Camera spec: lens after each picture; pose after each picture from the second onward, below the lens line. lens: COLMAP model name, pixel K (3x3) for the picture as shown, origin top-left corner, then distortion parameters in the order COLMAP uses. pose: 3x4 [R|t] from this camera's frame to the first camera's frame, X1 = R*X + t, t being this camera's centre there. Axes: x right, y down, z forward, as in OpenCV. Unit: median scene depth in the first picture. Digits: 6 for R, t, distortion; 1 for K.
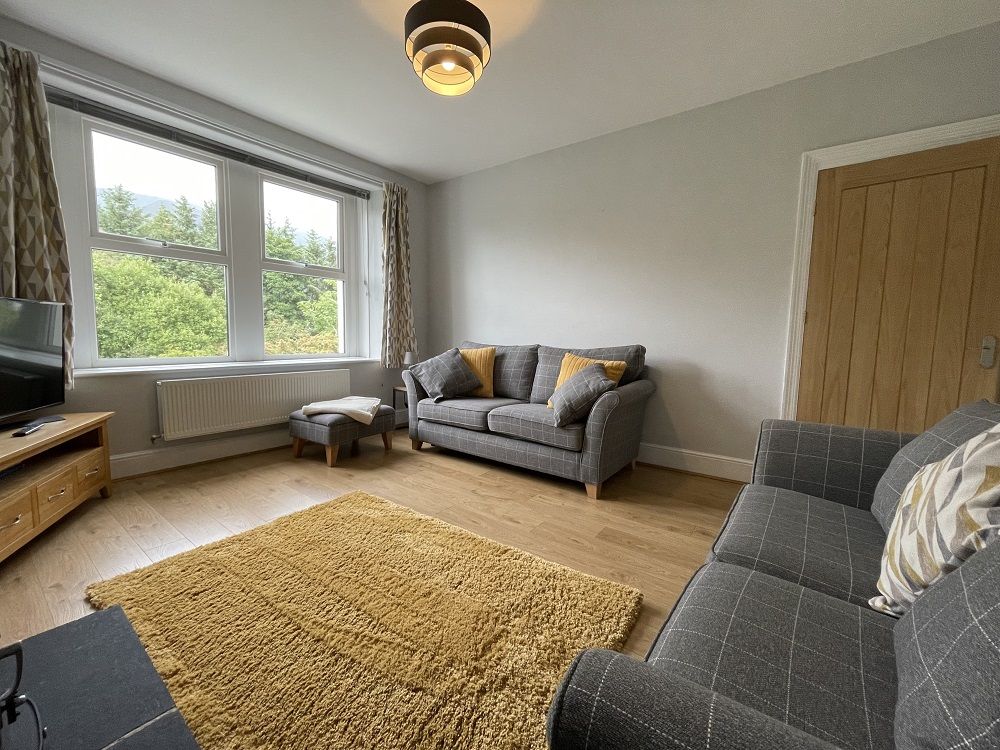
lens RADIAL K [[408.1, 0, 497.8], [0, 408.1, 372.3], [0, 0, 1]] dist [0.000108, 0.000111]
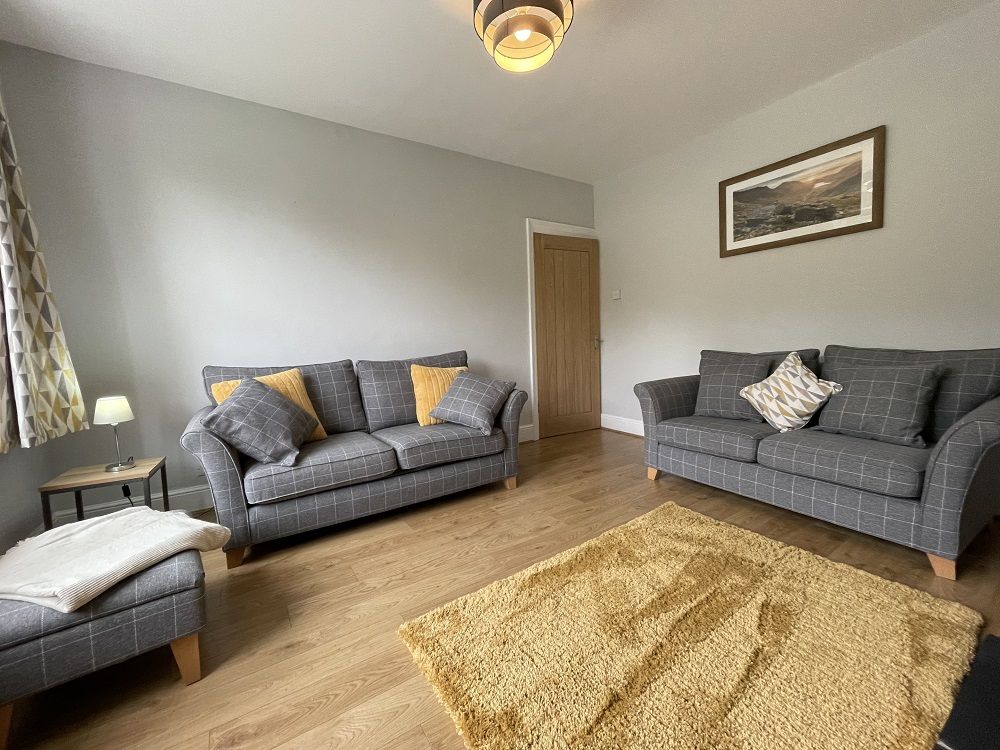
lens RADIAL K [[408.1, 0, 497.8], [0, 408.1, 372.3], [0, 0, 1]] dist [0.000108, 0.000111]
pose [[0.340162, -0.112071, 0.933665, -0.702296], [0.124985, 0.989452, 0.073231, -0.082816], [-0.932024, 0.091783, 0.350581, 0.559225]]
